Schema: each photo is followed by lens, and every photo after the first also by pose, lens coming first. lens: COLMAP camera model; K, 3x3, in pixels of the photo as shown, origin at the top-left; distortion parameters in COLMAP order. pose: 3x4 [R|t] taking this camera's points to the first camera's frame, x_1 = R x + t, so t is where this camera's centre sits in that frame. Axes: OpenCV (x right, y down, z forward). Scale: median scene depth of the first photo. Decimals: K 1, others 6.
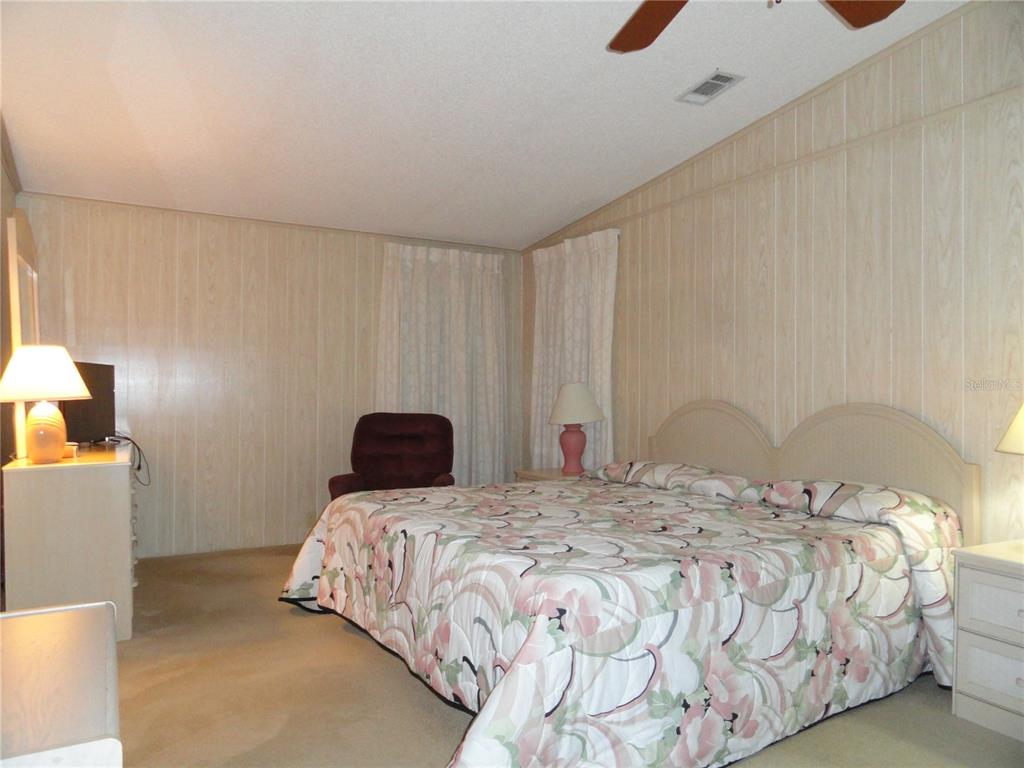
lens RADIAL K [[707.8, 0, 515.5], [0, 707.8, 383.1], [0, 0, 1]] dist [-0.008270, 0.008471]
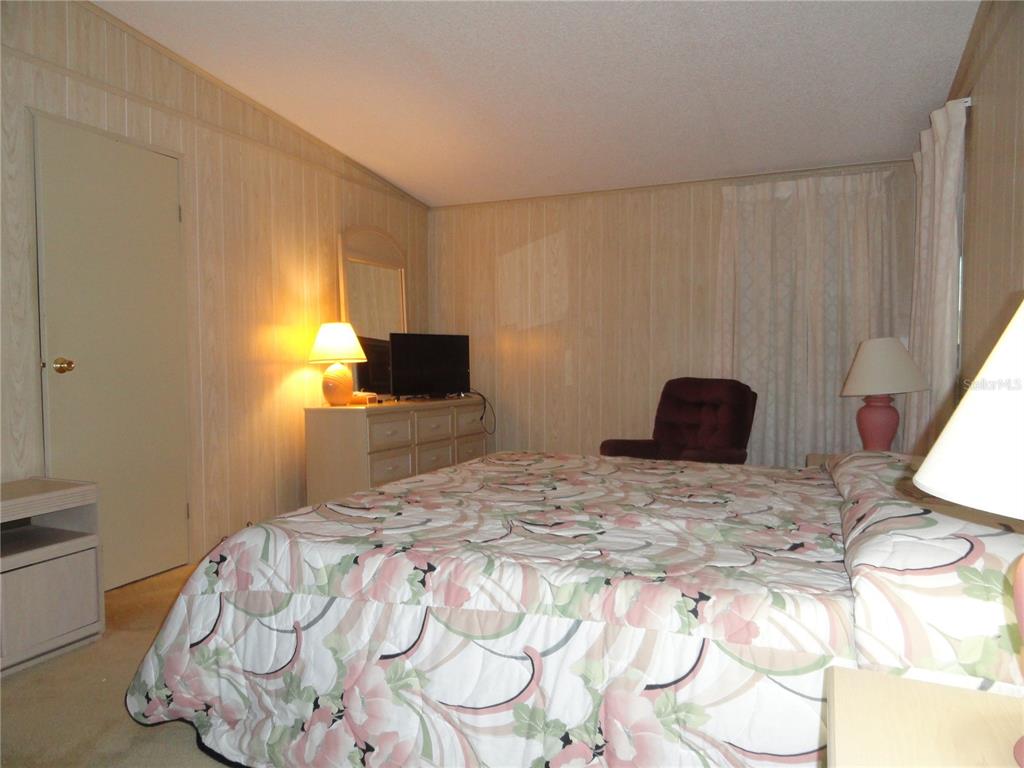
lens RADIAL K [[707.8, 0, 512.8], [0, 707.8, 389.3], [0, 0, 1]] dist [-0.008270, 0.008471]
pose [[0.597189, 0.026764, -0.801654, 0.433585], [0.014666, 0.998912, 0.044275, 0.013989], [0.801967, -0.038198, 0.596146, 0.279641]]
